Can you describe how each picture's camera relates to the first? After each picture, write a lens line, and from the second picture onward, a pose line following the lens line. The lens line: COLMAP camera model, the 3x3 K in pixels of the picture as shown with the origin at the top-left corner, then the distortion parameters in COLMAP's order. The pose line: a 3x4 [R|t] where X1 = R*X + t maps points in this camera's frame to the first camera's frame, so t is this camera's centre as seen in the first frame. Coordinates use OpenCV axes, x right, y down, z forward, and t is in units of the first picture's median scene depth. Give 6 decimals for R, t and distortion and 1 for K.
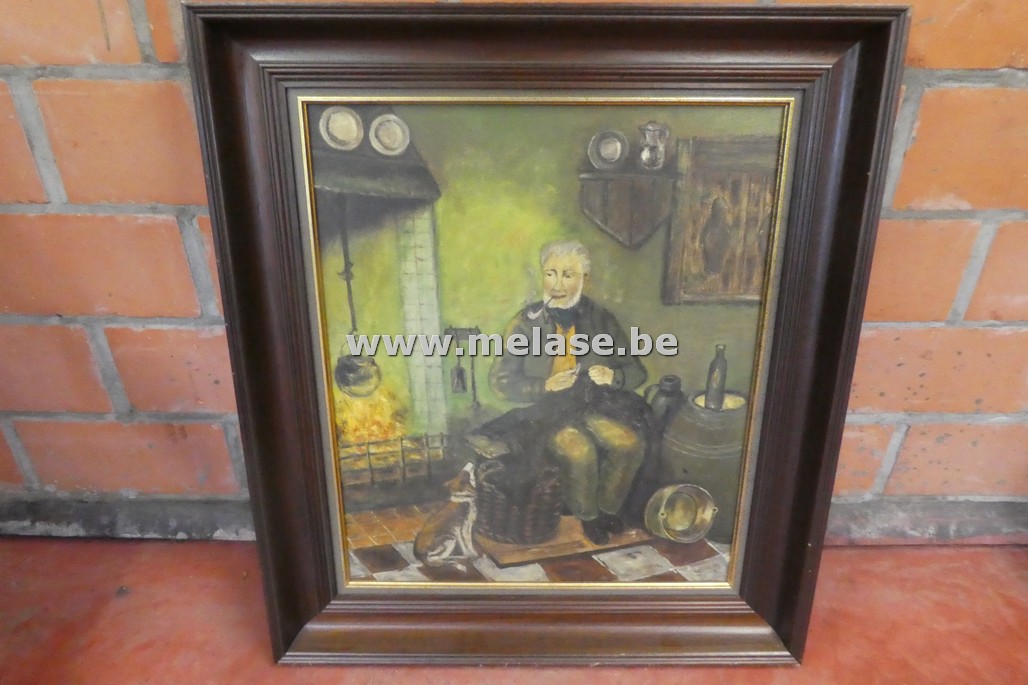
lens RADIAL K [[735.3, 0, 514.0], [0, 735.3, 340.3], [0, 0, 1]] dist [-0.017015, -0.004501]
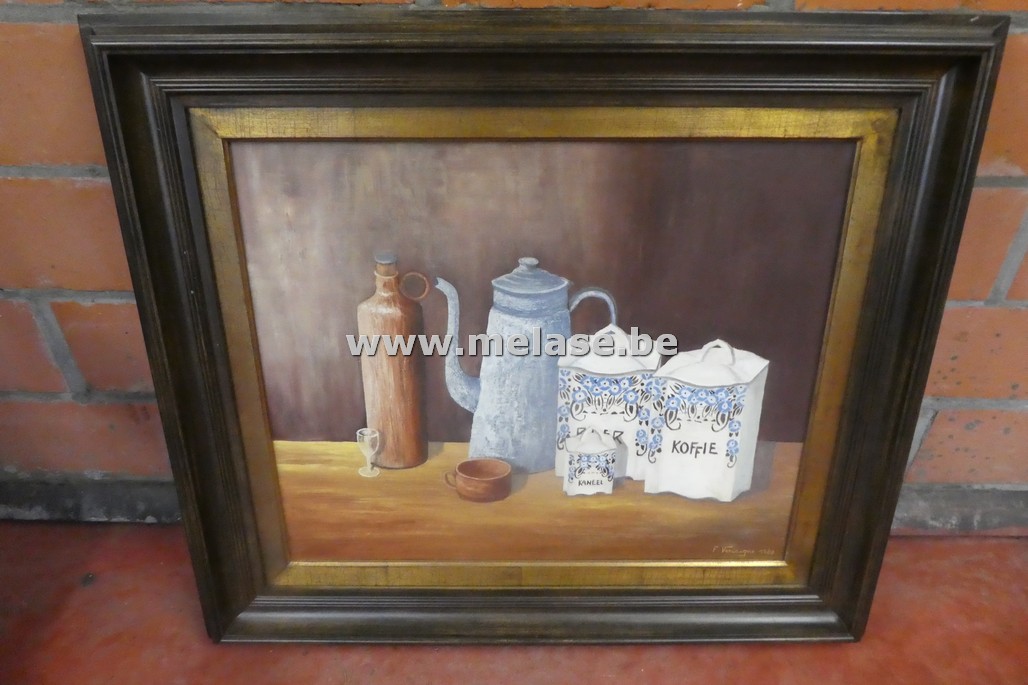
lens RADIAL K [[735.3, 0, 517.3], [0, 735.3, 341.0], [0, 0, 1]] dist [-0.017015, -0.004501]
pose [[0.999986, 0.002120, -0.004908, 0.022477], [-0.001733, 0.996982, 0.077614, -0.039022], [0.005057, -0.077604, 0.996971, 0.094224]]
